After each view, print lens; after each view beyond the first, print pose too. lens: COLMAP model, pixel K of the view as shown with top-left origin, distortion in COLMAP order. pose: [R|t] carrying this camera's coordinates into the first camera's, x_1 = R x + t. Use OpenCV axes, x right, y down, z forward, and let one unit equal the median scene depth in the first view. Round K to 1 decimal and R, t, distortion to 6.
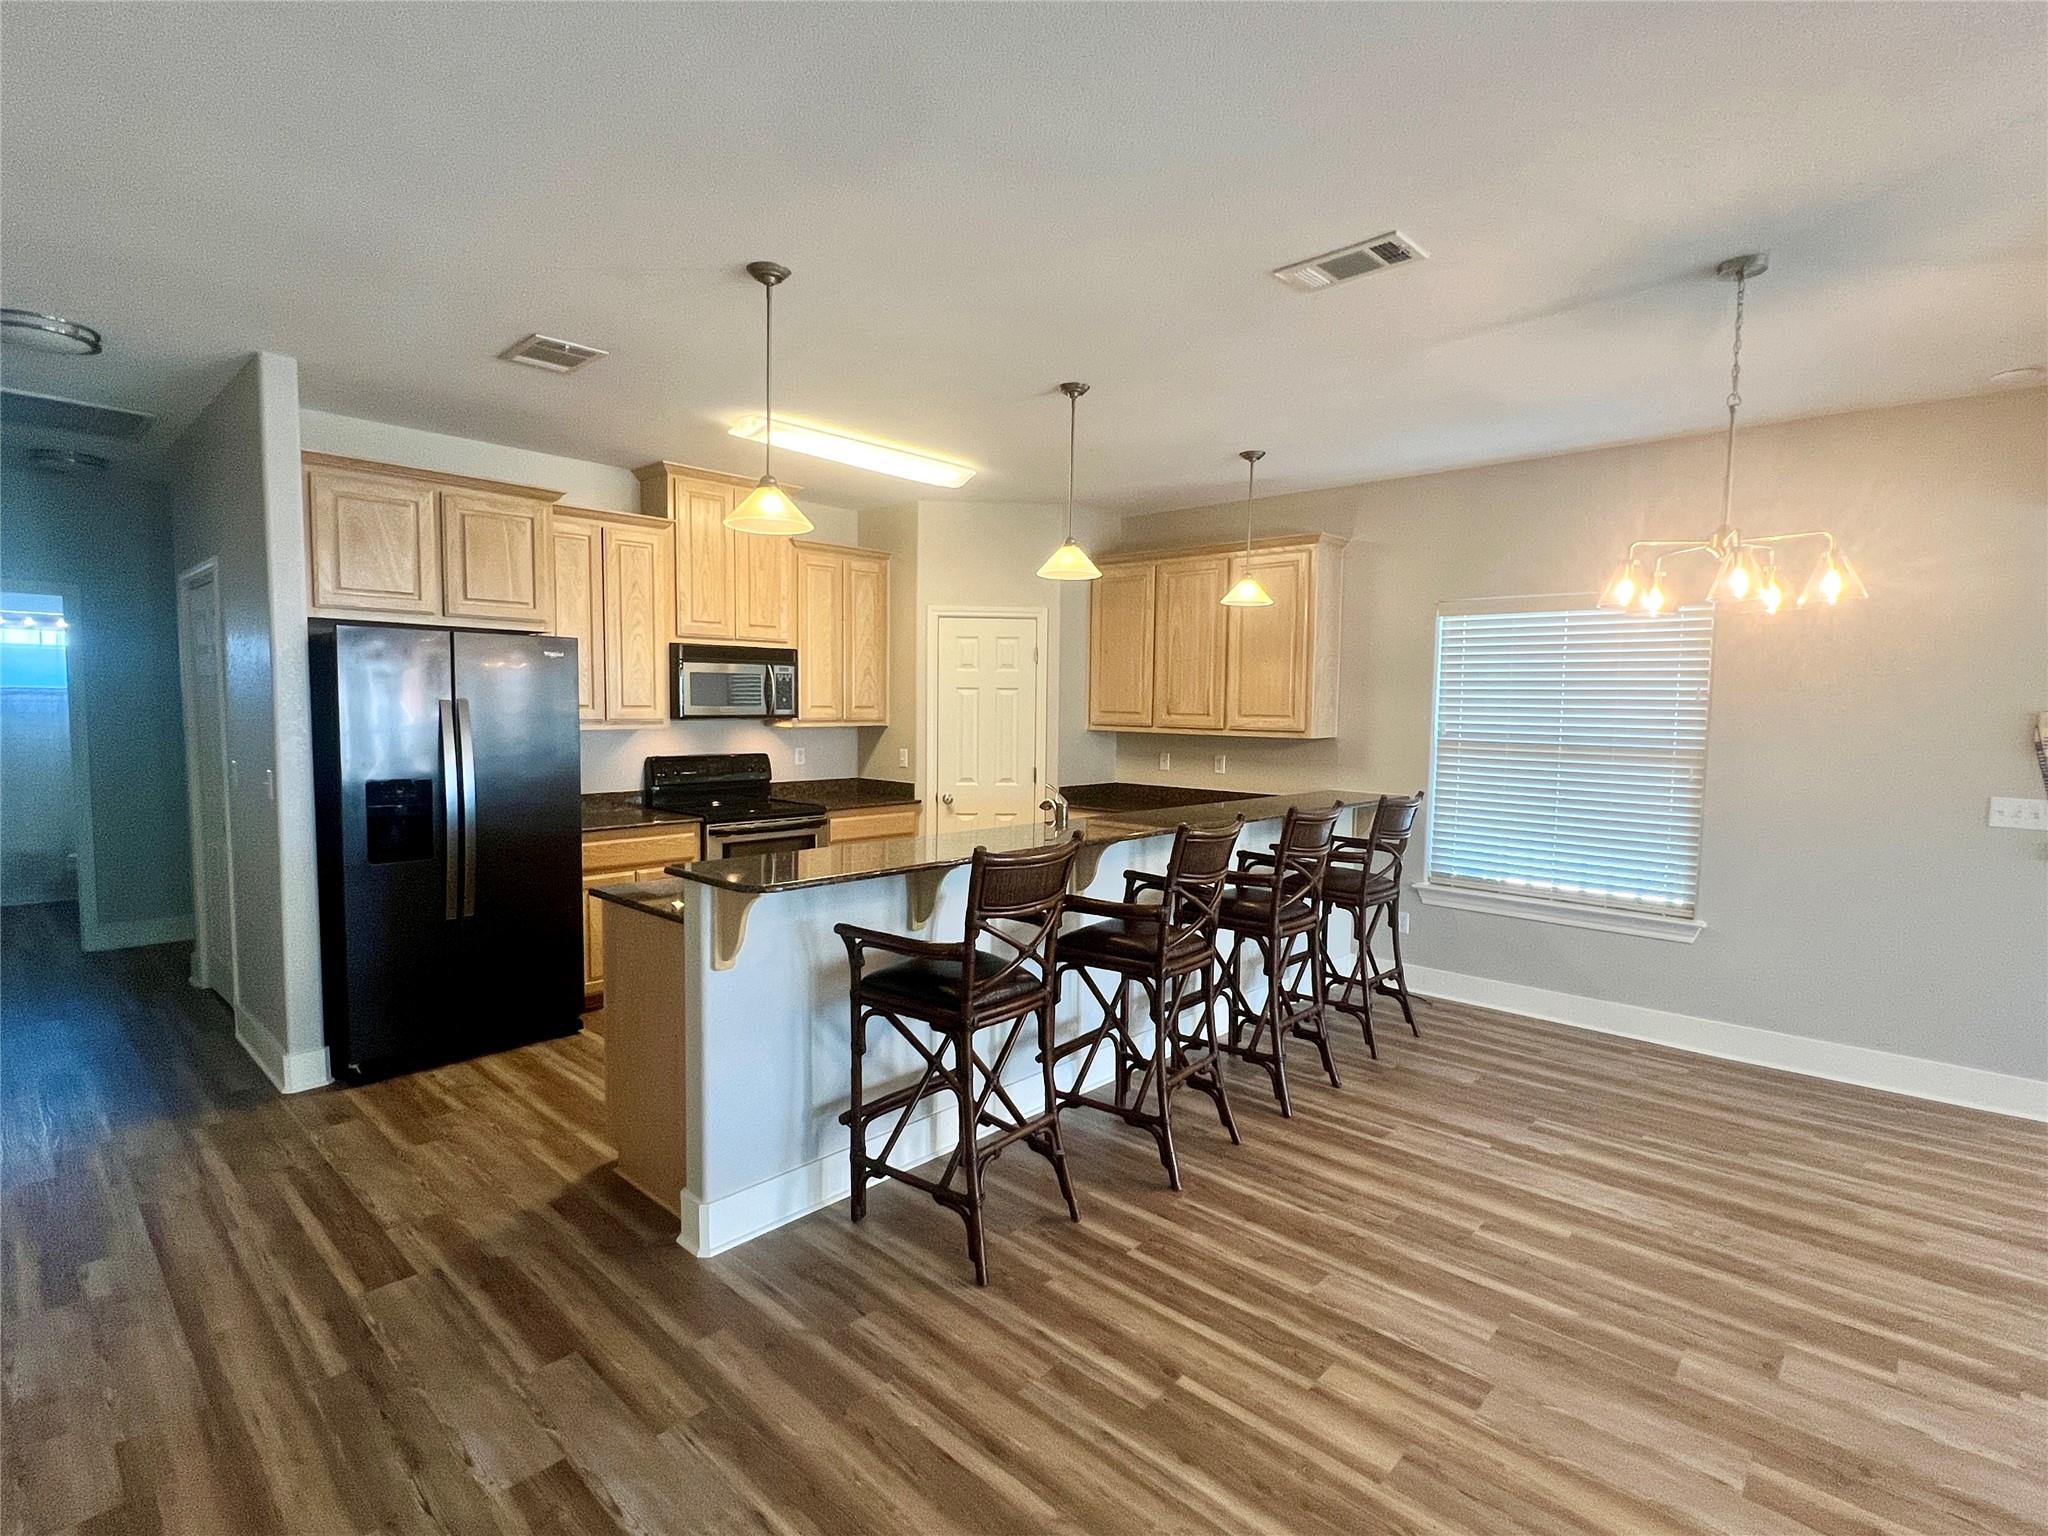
lens RADIAL K [[1004.9, 0, 1022.2], [0, 1004.9, 748.2], [0, 0, 1]] dist [0.002154, 0.000970]
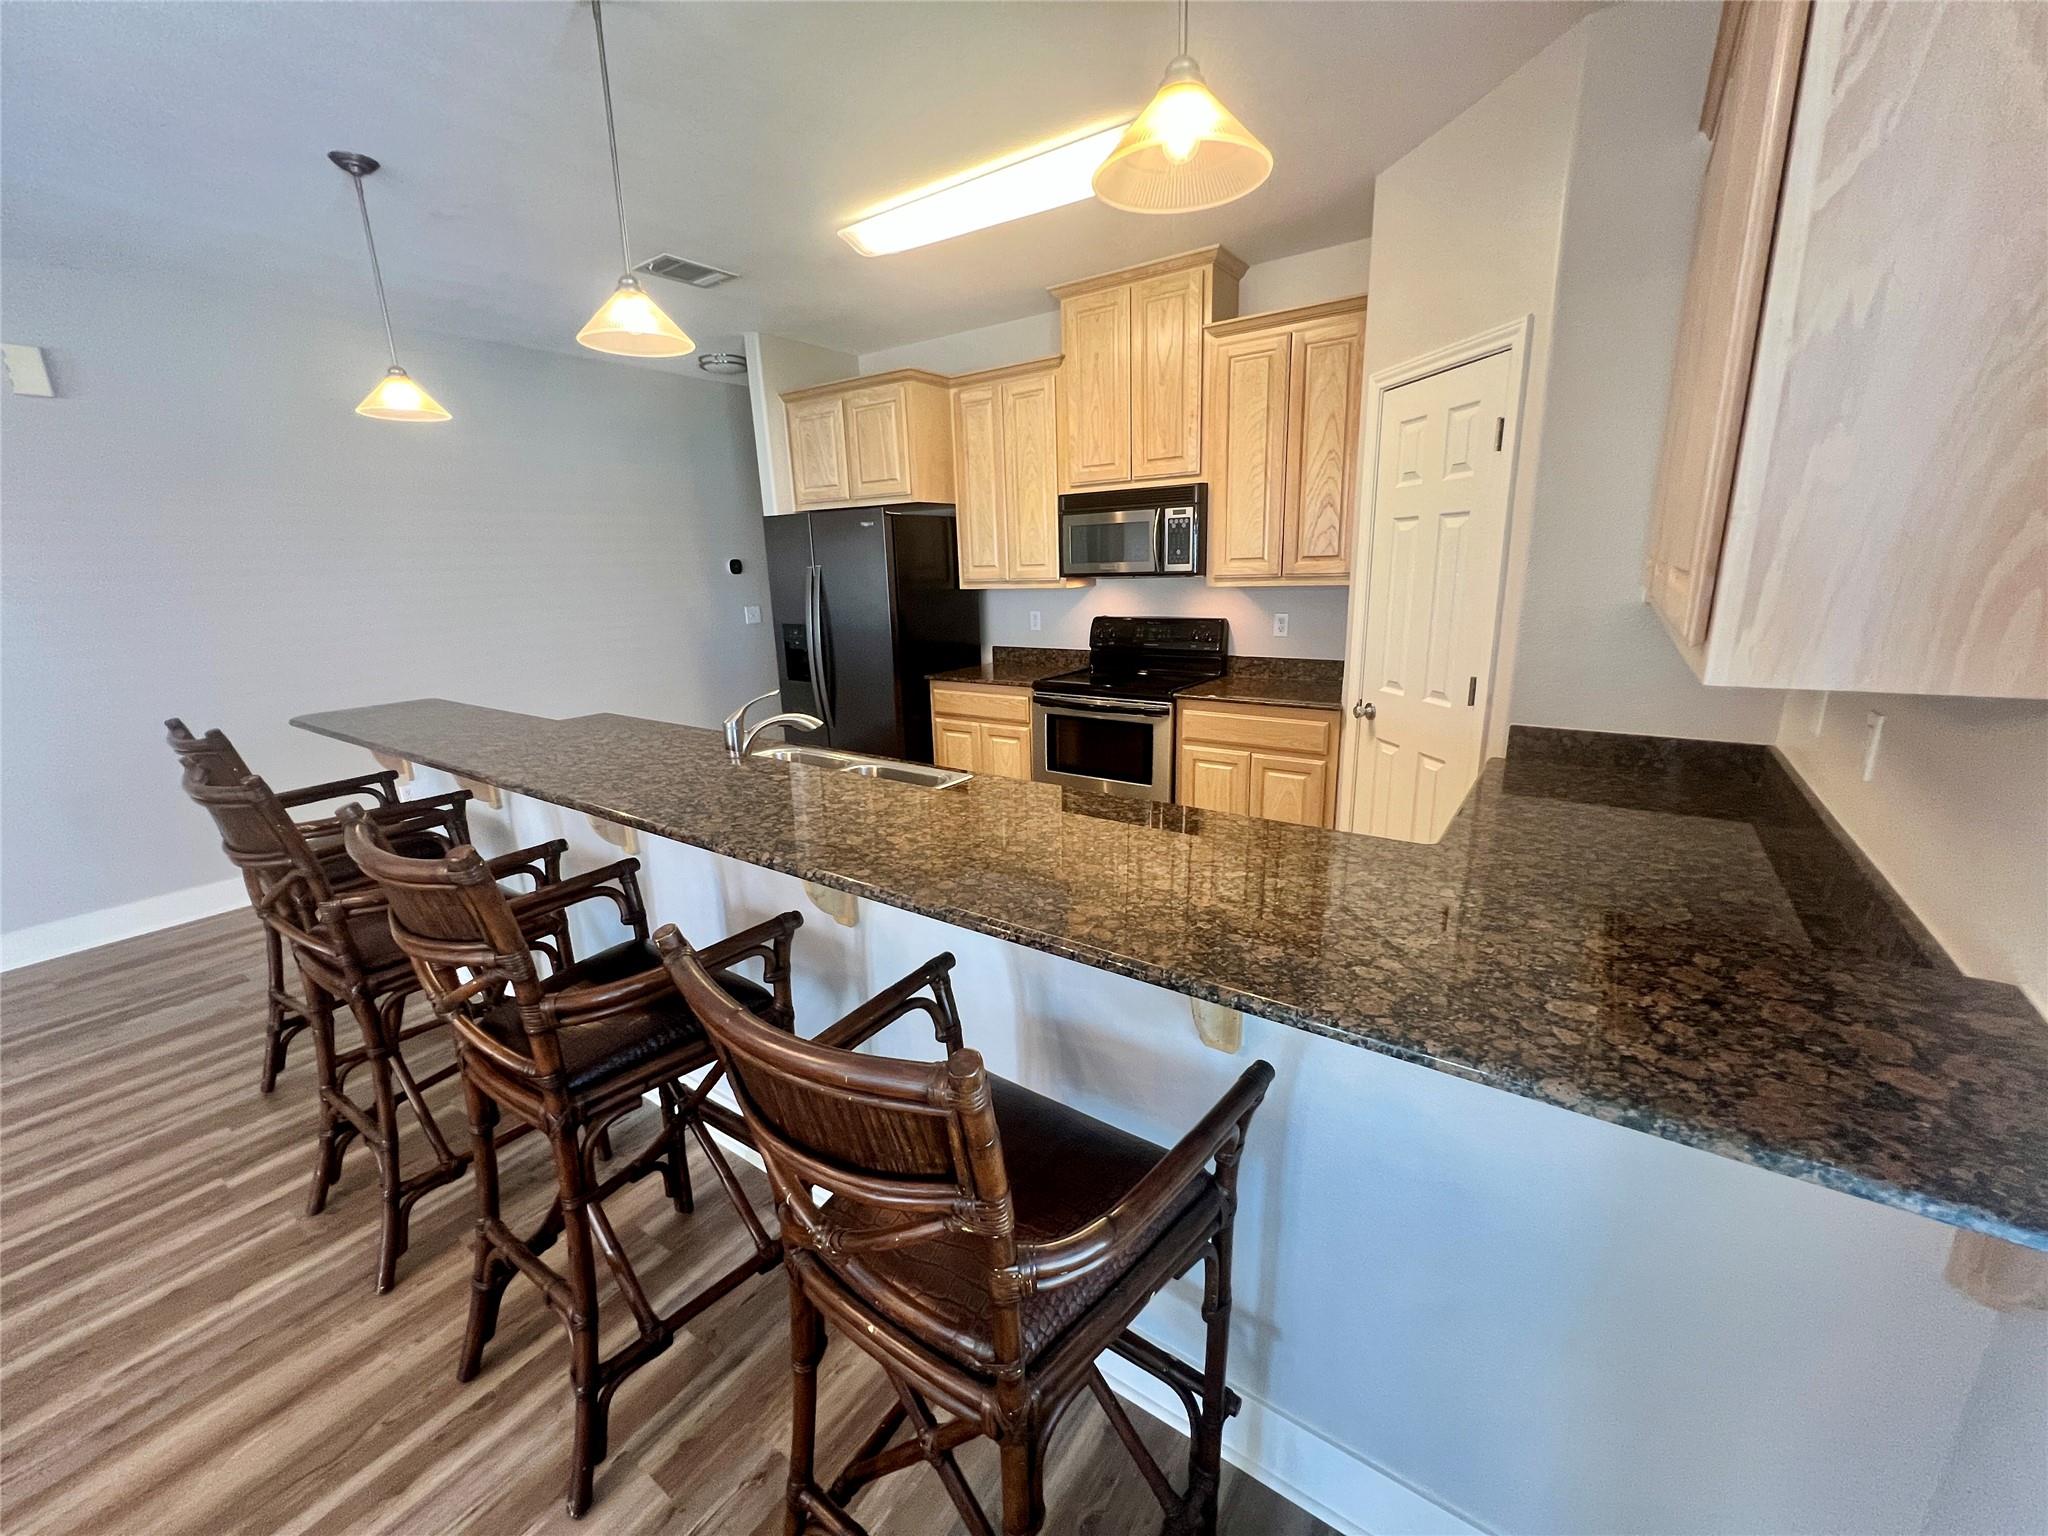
lens RADIAL K [[815.8, 0, 1016.5], [0, 815.8, 765.1], [0, 0, 1]] dist [-0.002469, 0.001278]
pose [[0.136544, 0.222477, -0.965329, 0.649053], [-0.013183, 0.974777, 0.222790, -0.041094], [0.990546, -0.017695, 0.136033, 1.244978]]
